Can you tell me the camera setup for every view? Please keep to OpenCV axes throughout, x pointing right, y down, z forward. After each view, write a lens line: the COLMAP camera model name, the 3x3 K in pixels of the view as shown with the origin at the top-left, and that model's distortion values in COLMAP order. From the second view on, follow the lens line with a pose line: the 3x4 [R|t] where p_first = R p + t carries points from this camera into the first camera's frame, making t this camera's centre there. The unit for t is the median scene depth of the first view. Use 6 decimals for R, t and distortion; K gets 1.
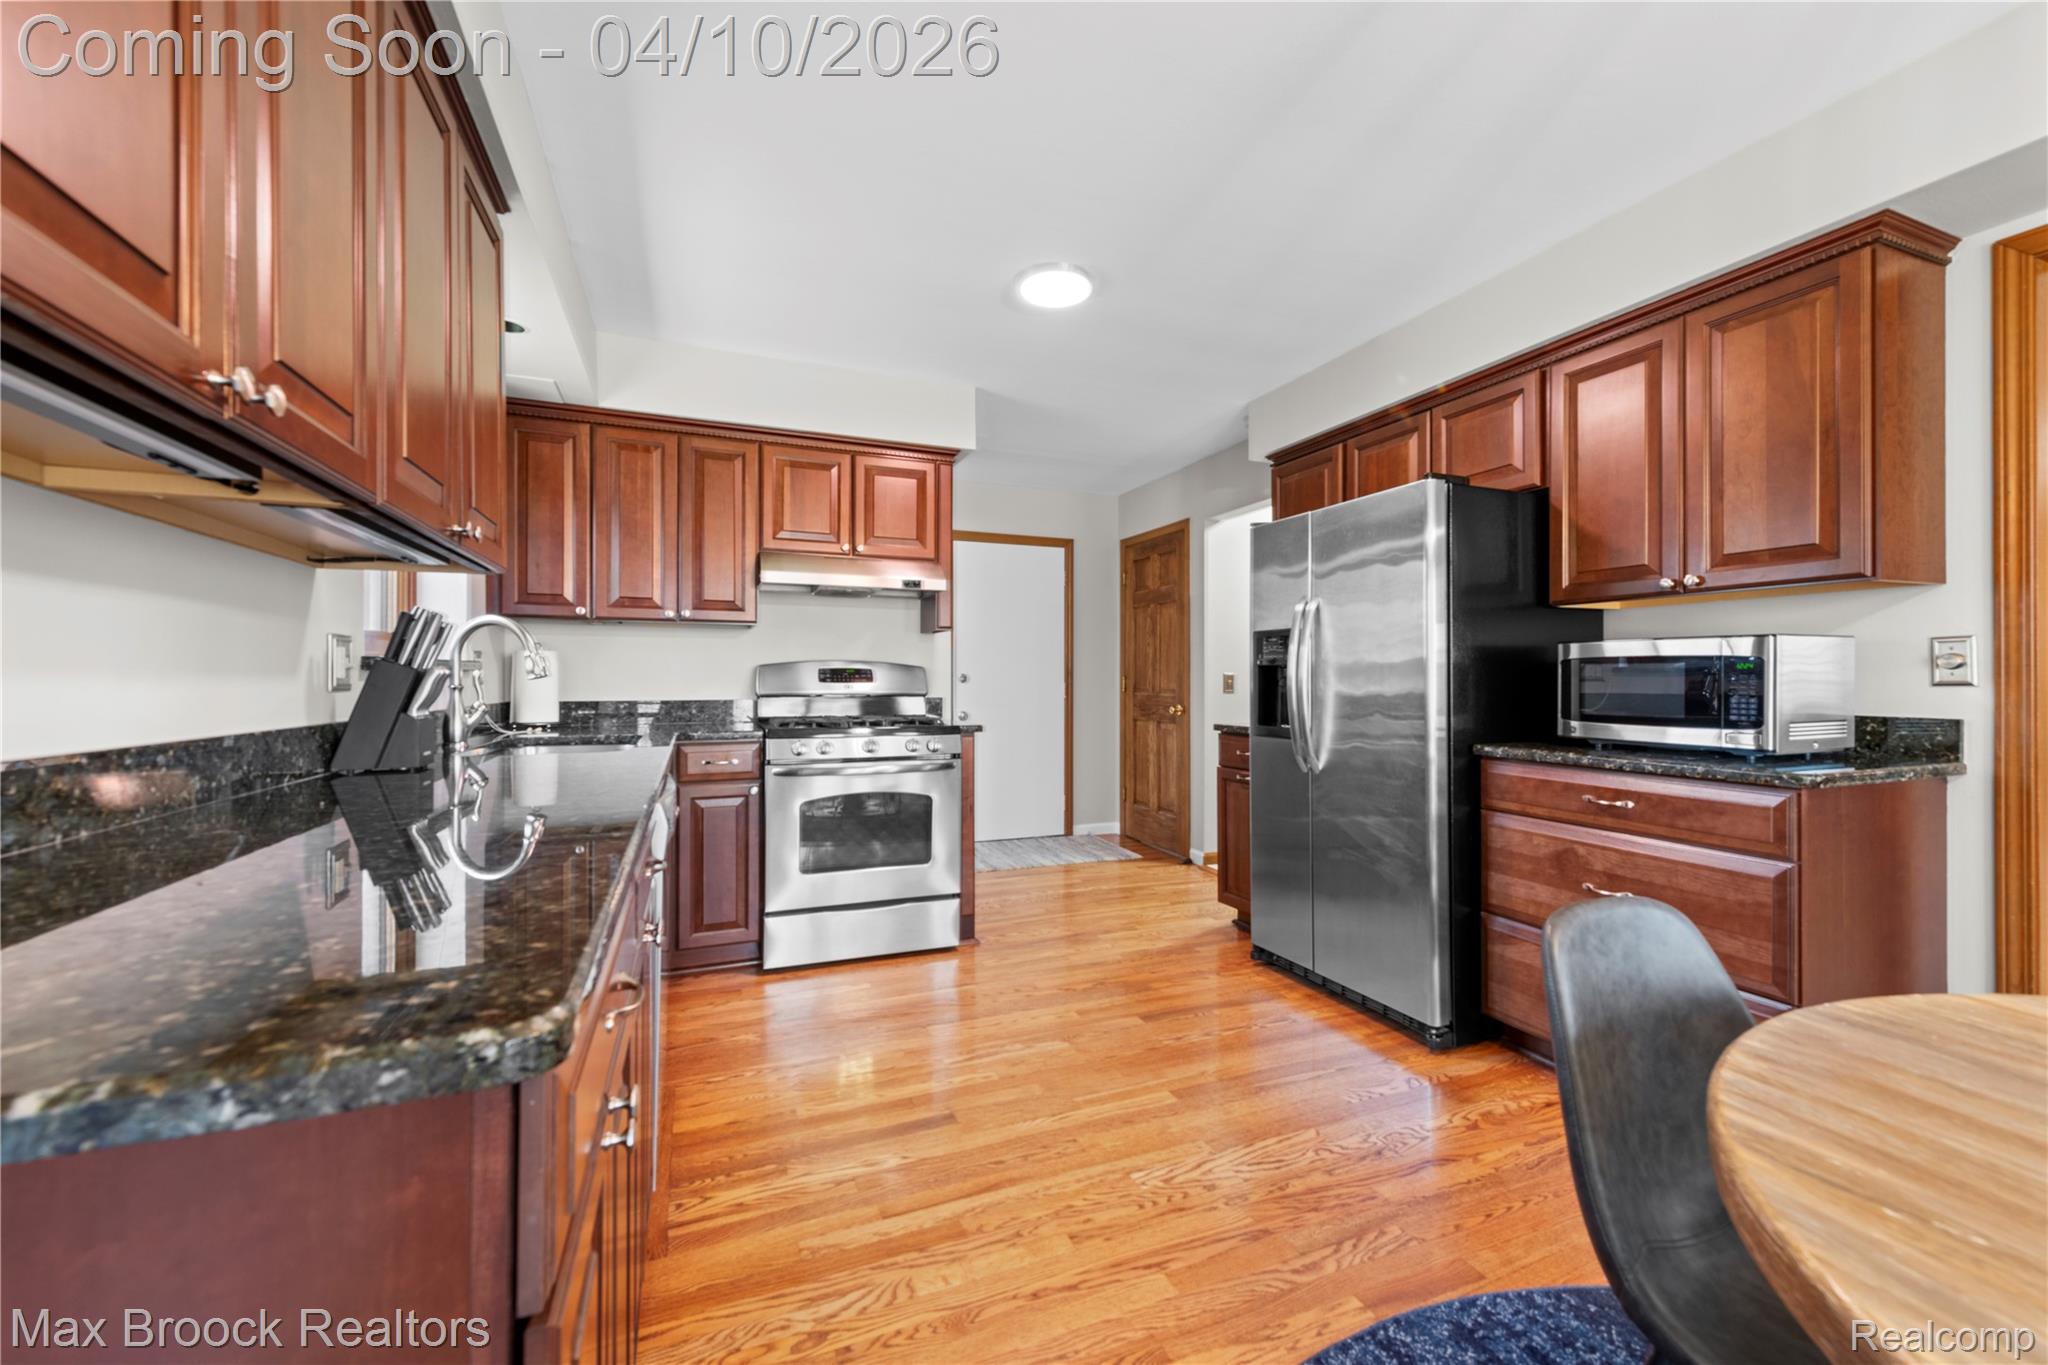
lens RADIAL K [[820.5, 0, 1029.9], [0, 820.5, 716.6], [0, 0, 1]] dist [0.016731, -0.003770]
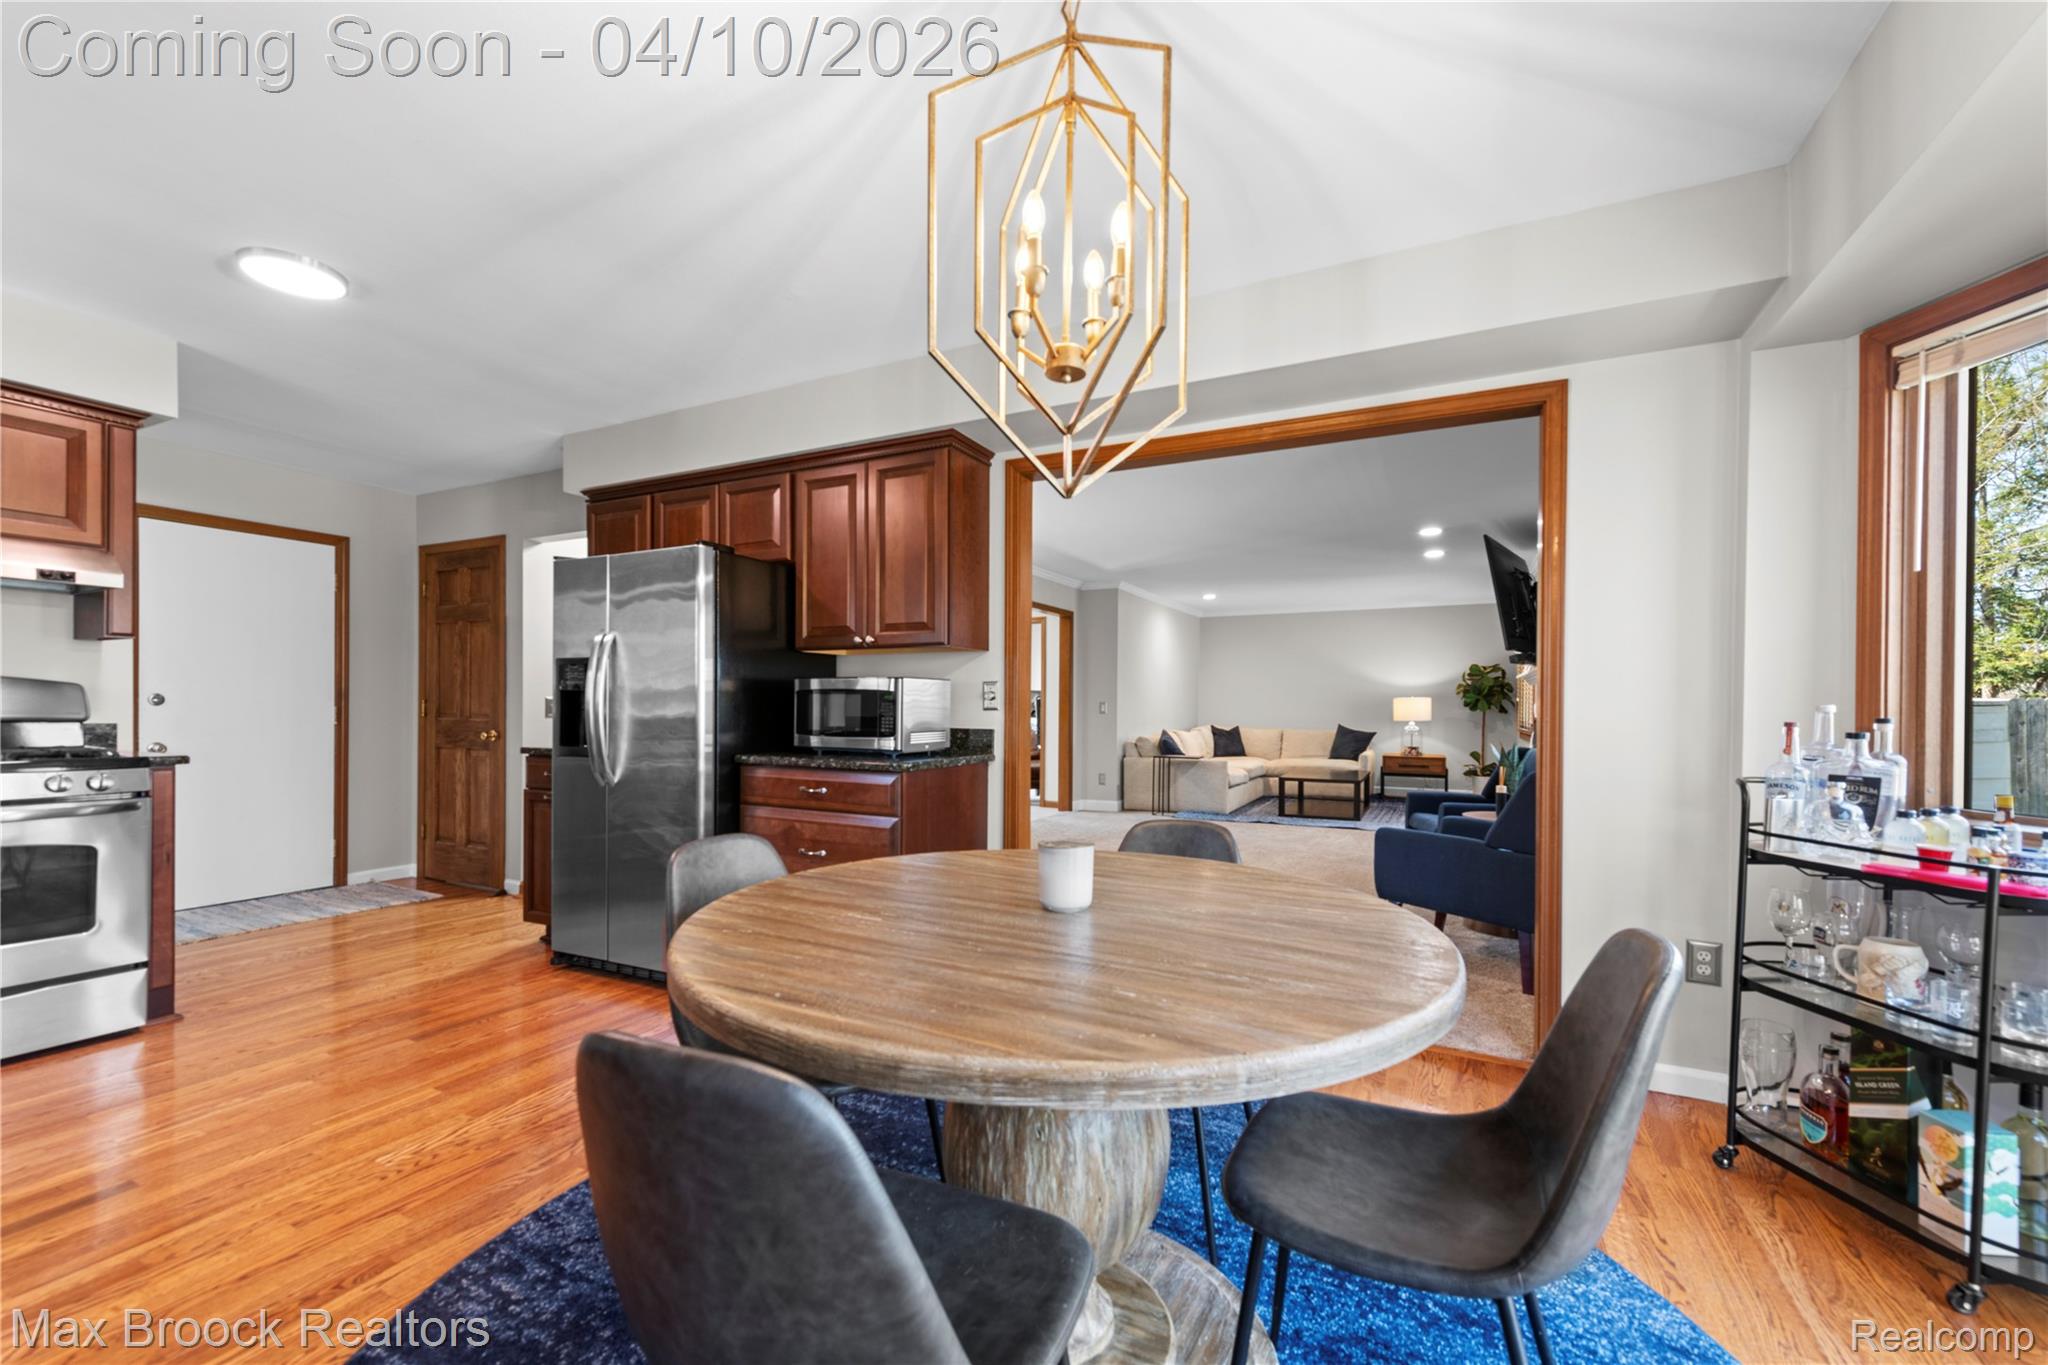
lens RADIAL K [[820.5, 0, 1029.9], [0, 820.5, 716.6], [0, 0, 1]] dist [0.016731, -0.003770]
pose [[0.748460, -0.002454, 0.663175, 0.022936], [0.023642, 0.999456, -0.022984, 0.011137], [-0.662758, 0.032881, 0.748111, -0.208691]]
